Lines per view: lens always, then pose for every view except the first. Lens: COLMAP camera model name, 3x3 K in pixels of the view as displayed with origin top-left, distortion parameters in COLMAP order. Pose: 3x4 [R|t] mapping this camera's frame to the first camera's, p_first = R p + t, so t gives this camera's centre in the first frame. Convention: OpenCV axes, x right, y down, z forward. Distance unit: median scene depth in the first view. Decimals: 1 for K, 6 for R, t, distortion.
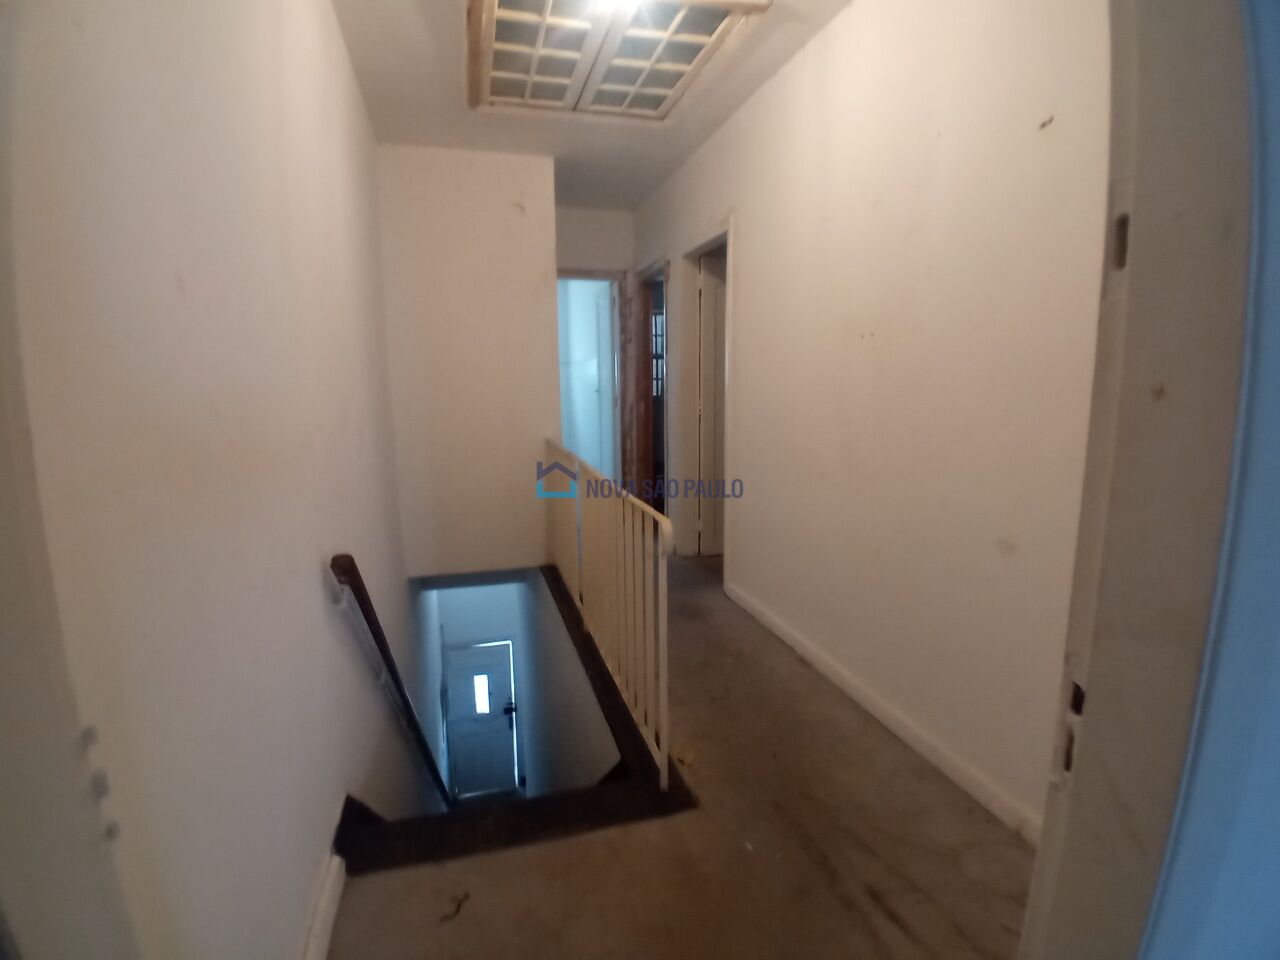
lens RADIAL K [[653.3, 0, 647.1], [0, 653.3, 480.2], [0, 0, 1]] dist [-0.000552, -0.046179]
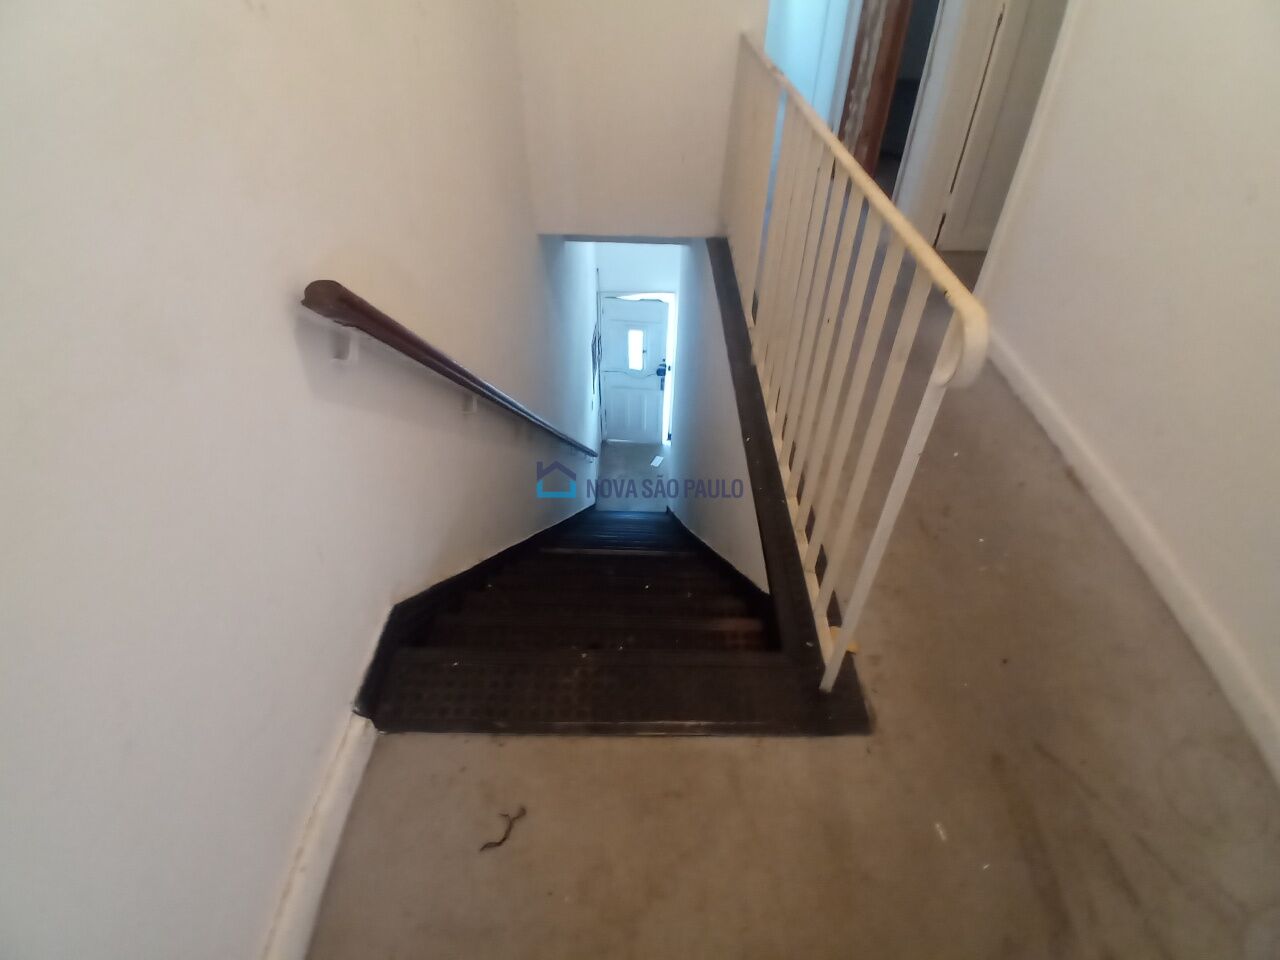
lens RADIAL K [[653.3, 0, 647.1], [0, 653.3, 480.2], [0, 0, 1]] dist [-0.000552, -0.046179]
pose [[0.959460, 0.205318, -0.193084, -0.055156], [-0.073256, 0.843192, 0.532599, -0.043859], [0.272159, -0.496862, 0.824049, 0.420504]]
